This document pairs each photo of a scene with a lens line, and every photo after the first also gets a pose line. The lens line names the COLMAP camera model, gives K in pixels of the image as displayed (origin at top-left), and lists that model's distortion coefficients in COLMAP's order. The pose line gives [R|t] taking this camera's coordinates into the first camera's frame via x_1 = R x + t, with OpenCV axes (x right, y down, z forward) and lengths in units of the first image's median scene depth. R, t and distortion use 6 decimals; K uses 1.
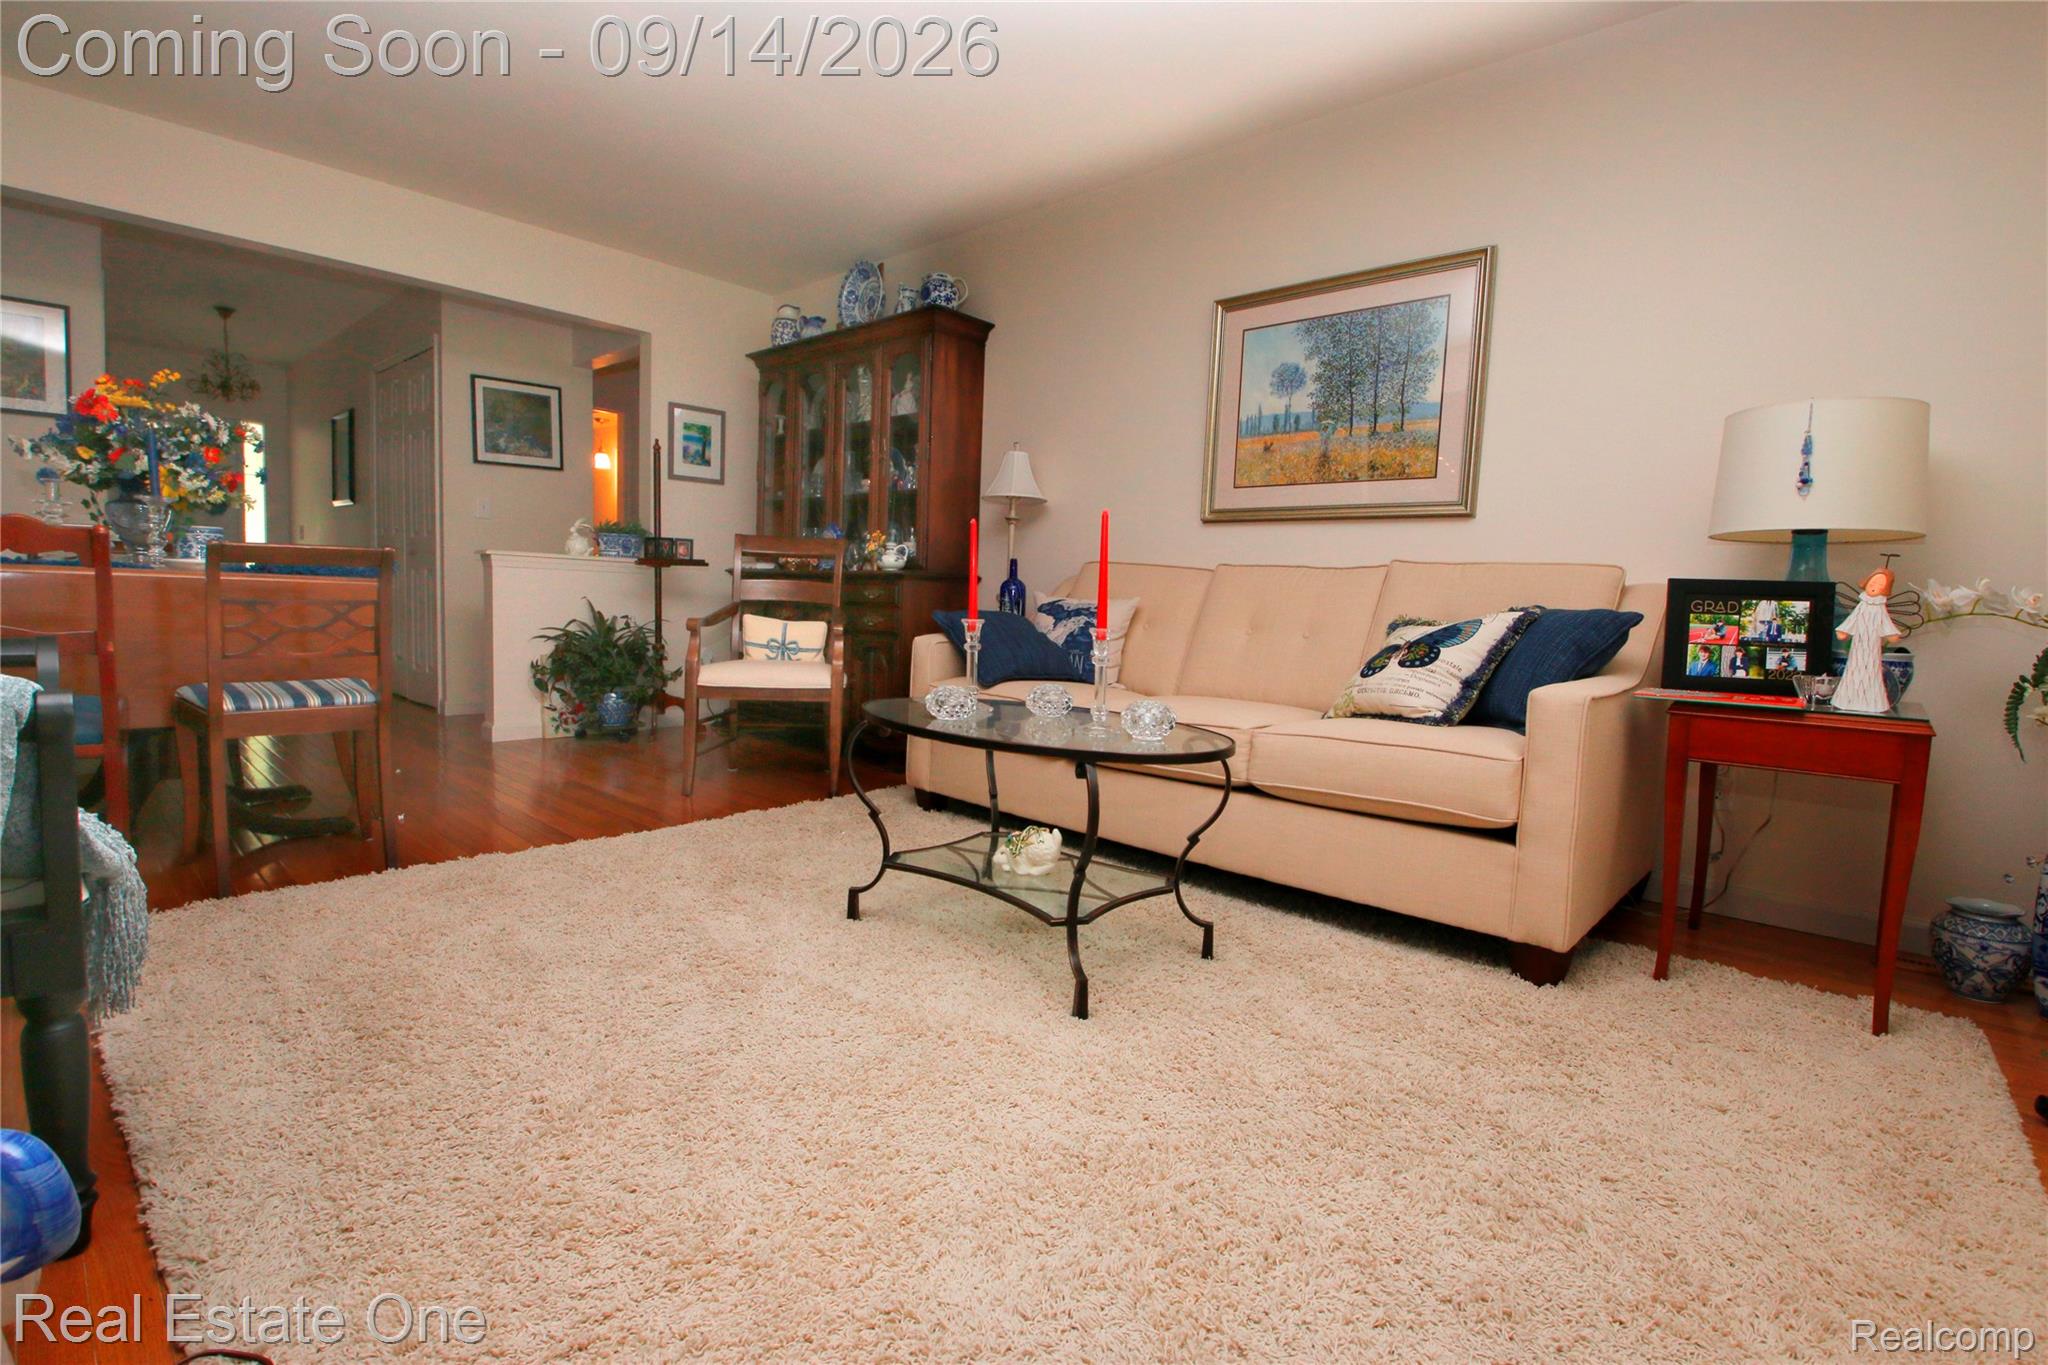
lens RADIAL K [[942.6, 0, 1012.0], [0, 942.6, 677.7], [0, 0, 1]] dist [0.035641, -0.053607]
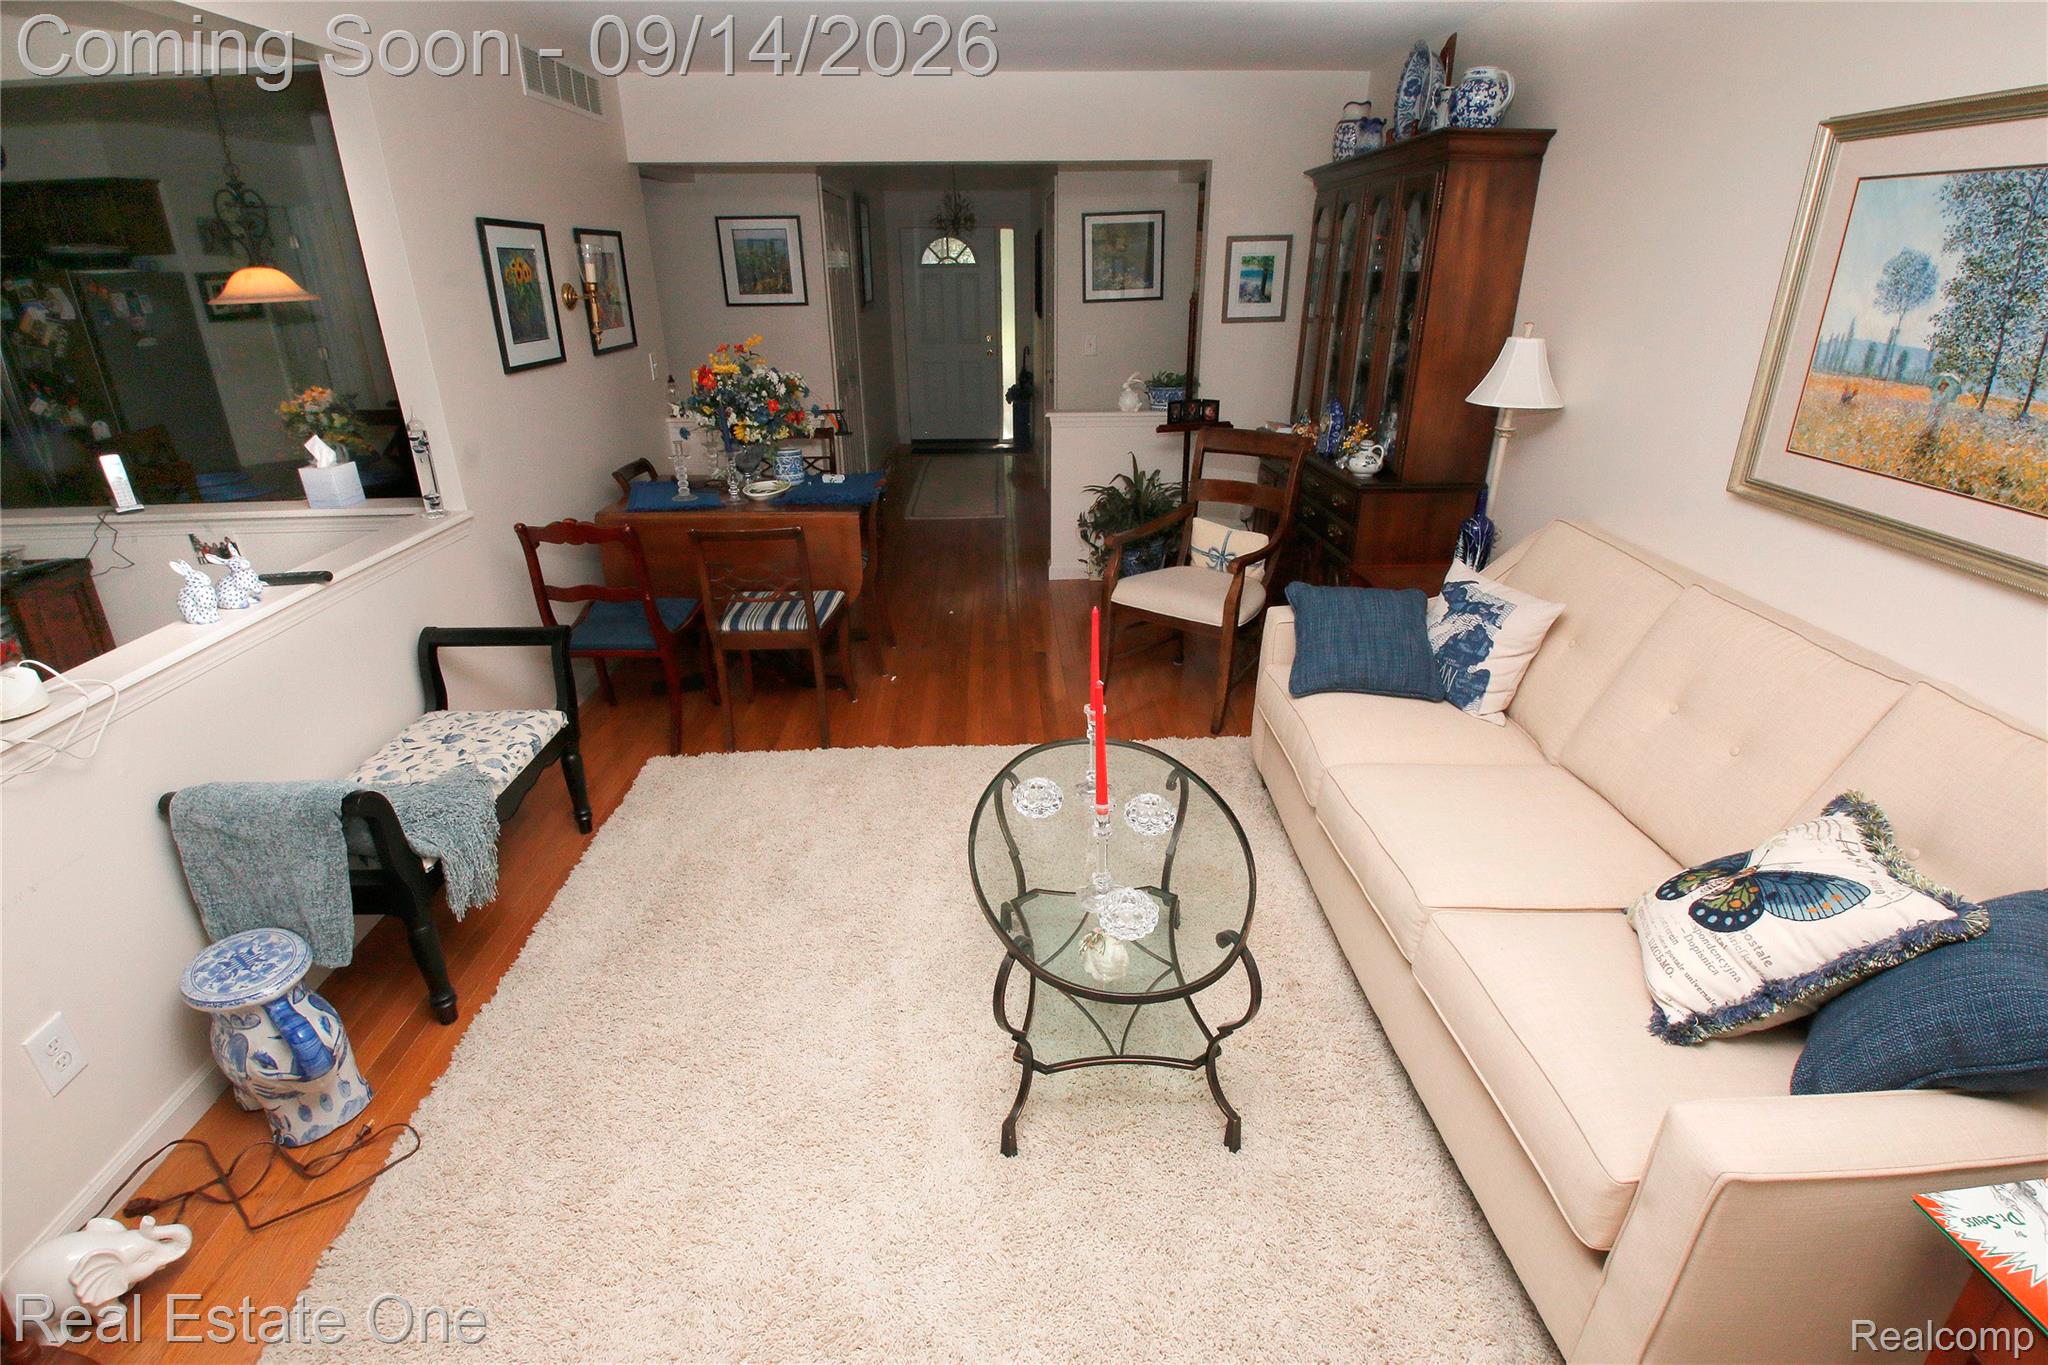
lens RADIAL K [[965.3, 0, 1026.2], [0, 965.3, 672.0], [0, 0, 1]] dist [0.021350, -0.029897]
pose [[0.699832, 0.235267, -0.674451, 0.356515], [-0.024335, 0.951508, 0.306661, -0.251800], [0.713893, -0.198198, 0.671621, 0.198697]]
